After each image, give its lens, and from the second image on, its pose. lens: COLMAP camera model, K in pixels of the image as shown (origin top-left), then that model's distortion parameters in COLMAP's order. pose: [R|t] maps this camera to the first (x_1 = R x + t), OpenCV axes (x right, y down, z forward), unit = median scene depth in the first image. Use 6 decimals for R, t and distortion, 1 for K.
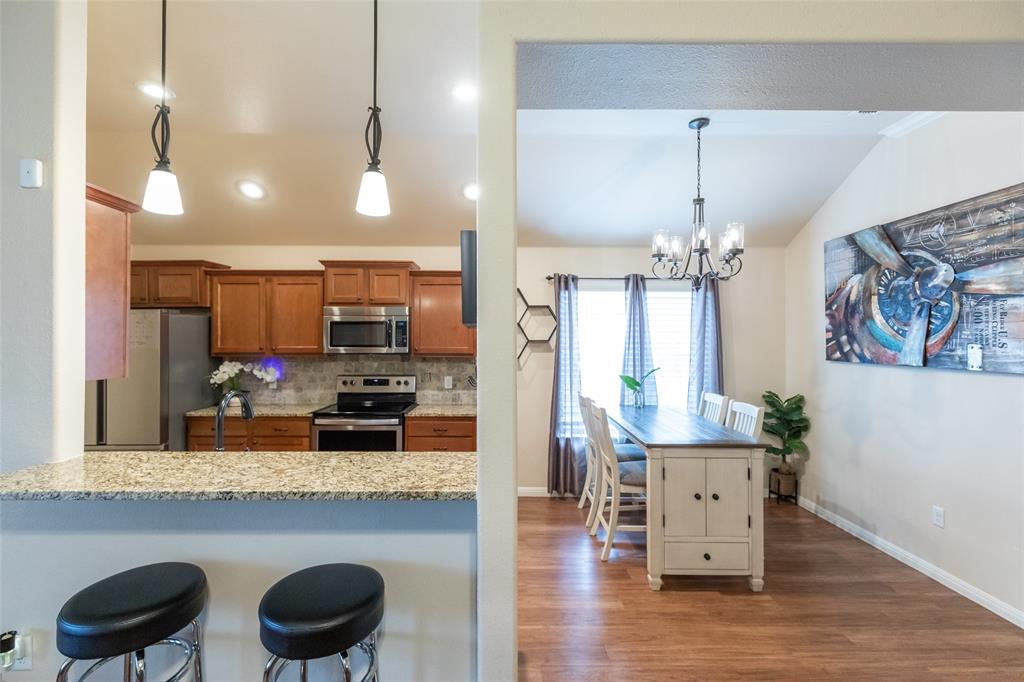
lens RADIAL K [[460.6, 0, 503.4], [0, 460.6, 335.2], [0, 0, 1]] dist [0.004348, -0.000014]
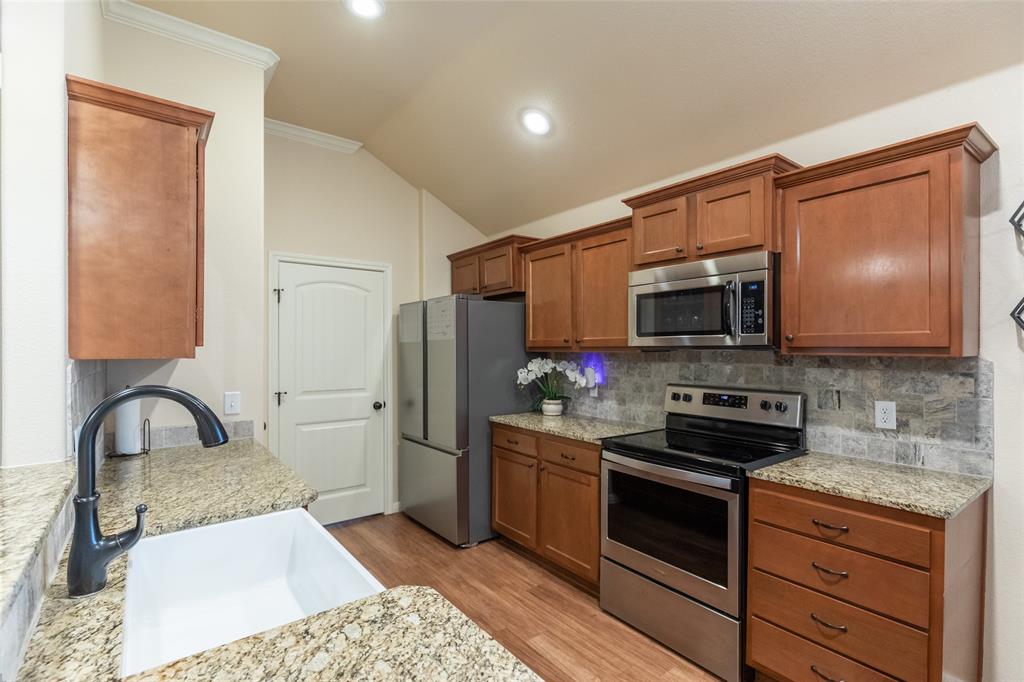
lens RADIAL K [[479.8, 0, 510.4], [0, 479.8, 346.3], [0, 0, 1]] dist [-0.002685, -0.000168]
pose [[0.597741, -0.003867, -0.801680, 0.037493], [0.006556, 0.999979, 0.000065, 0.037733], [0.801662, -0.005294, 0.597754, 0.479553]]
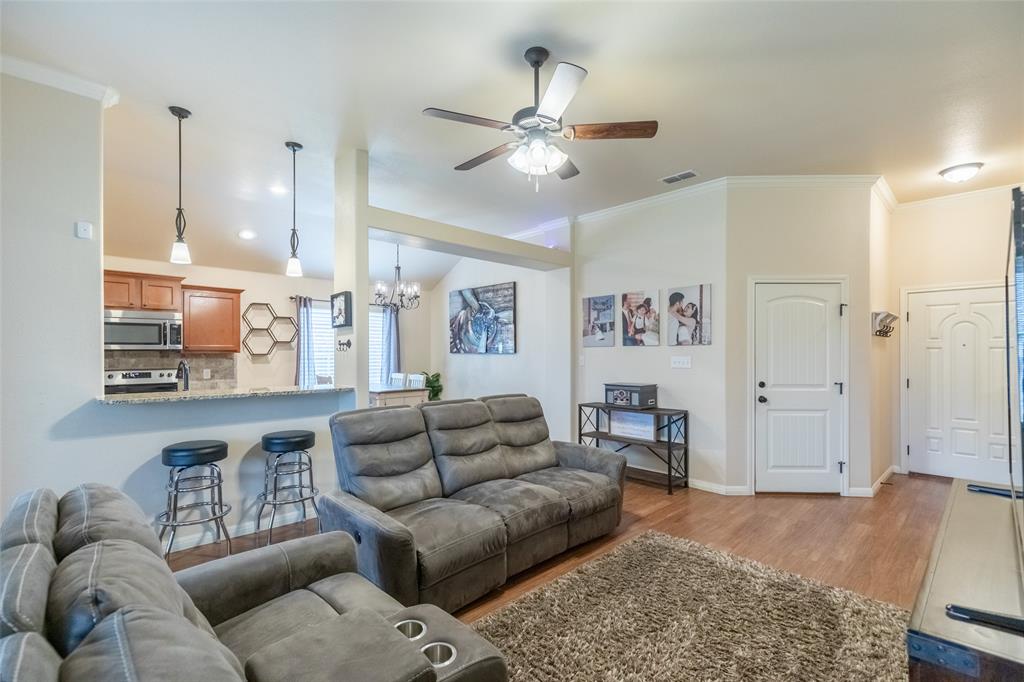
lens RADIAL K [[462.2, 0, 511.7], [0, 462.2, 352.5], [0, 0, 1]] dist [0.004999, -0.000028]
pose [[0.722536, -0.003108, 0.691327, -0.434843], [-0.001382, 0.999981, 0.005939, 0.038420], [-0.691332, -0.005247, 0.722518, -0.554083]]
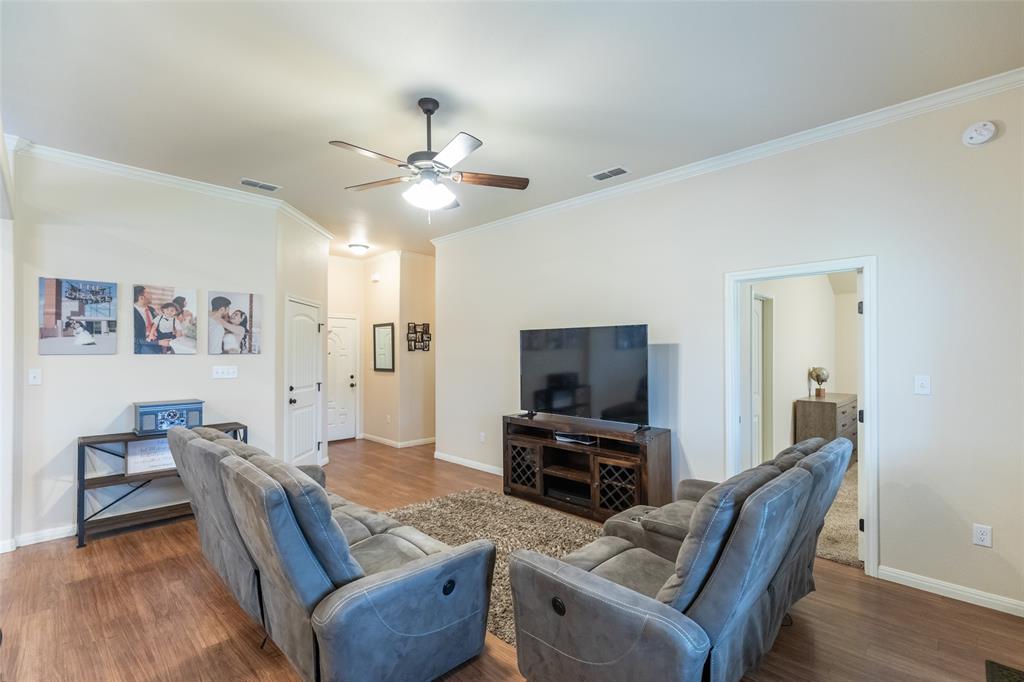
lens RADIAL K [[460.2, 0, 513.5], [0, 460.2, 350.2], [0, 0, 1]] dist [0.004807, -0.000209]
pose [[-0.711285, 0.003505, 0.702894, -0.569044], [-0.005350, 0.999932, -0.010401, 0.025402], [-0.702883, -0.011159, -0.711218, 0.292921]]
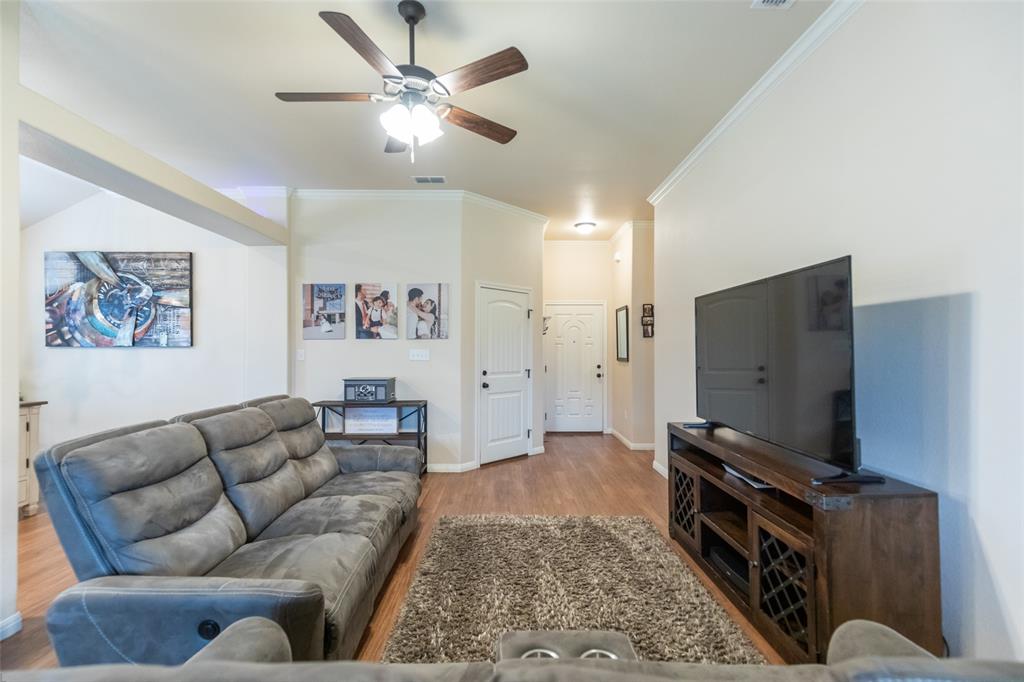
lens RADIAL K [[459.6, 0, 511.5], [0, 459.6, 346.9], [0, 0, 1]] dist [0.008732, 0.000004]
pose [[-0.007585, 0.003415, 0.999965, -0.539135], [-0.005305, 0.999980, -0.003455, 0.050681], [-0.999957, -0.005331, -0.007566, -0.239524]]
